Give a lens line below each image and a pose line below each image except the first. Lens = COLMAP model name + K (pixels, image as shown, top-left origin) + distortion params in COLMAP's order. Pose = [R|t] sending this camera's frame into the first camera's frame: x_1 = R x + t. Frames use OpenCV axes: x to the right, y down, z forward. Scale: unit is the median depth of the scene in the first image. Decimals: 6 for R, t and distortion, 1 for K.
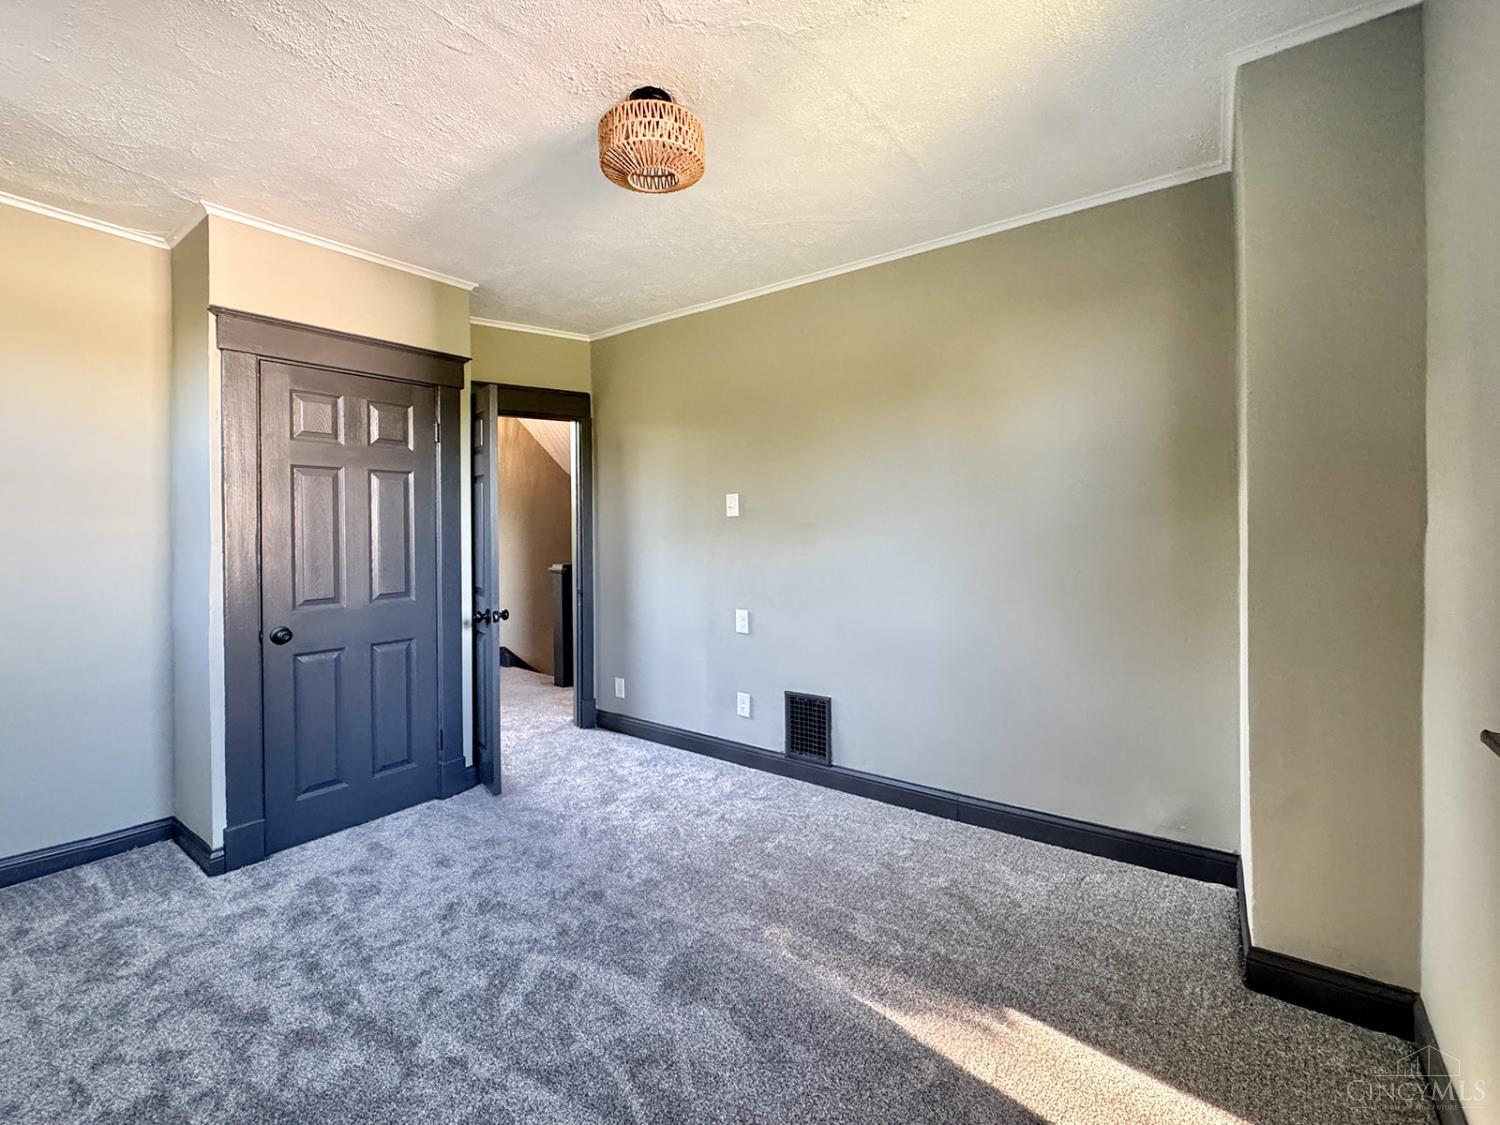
lens RADIAL K [[655.9, 0, 742.5], [0, 655.9, 535.6], [0, 0, 1]] dist [-0.000060, -0.000402]
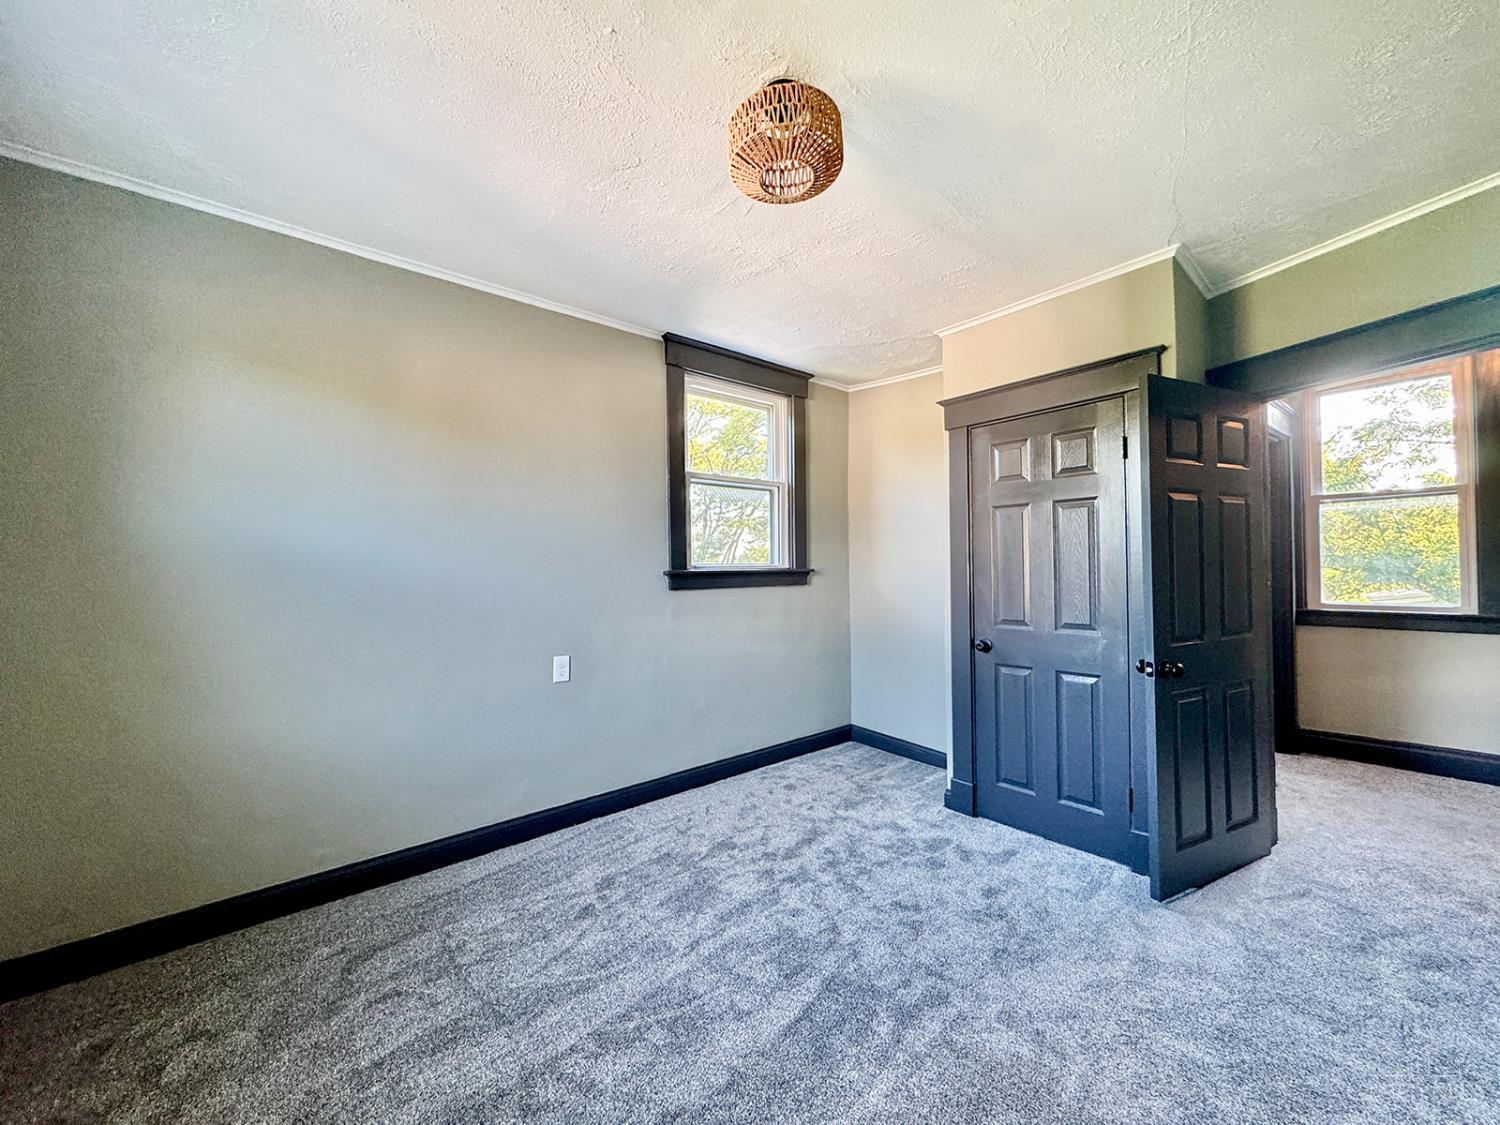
lens RADIAL K [[600.4, 0, 748.9], [0, 600.4, 561.0], [0, 0, 1]] dist [-0.002081, -0.000244]
pose [[-0.230267, 0.004554, -0.973117, 0.536823], [0.011099, 0.999936, 0.002053, -0.016080], [0.973064, -0.010328, -0.230303, 0.877554]]
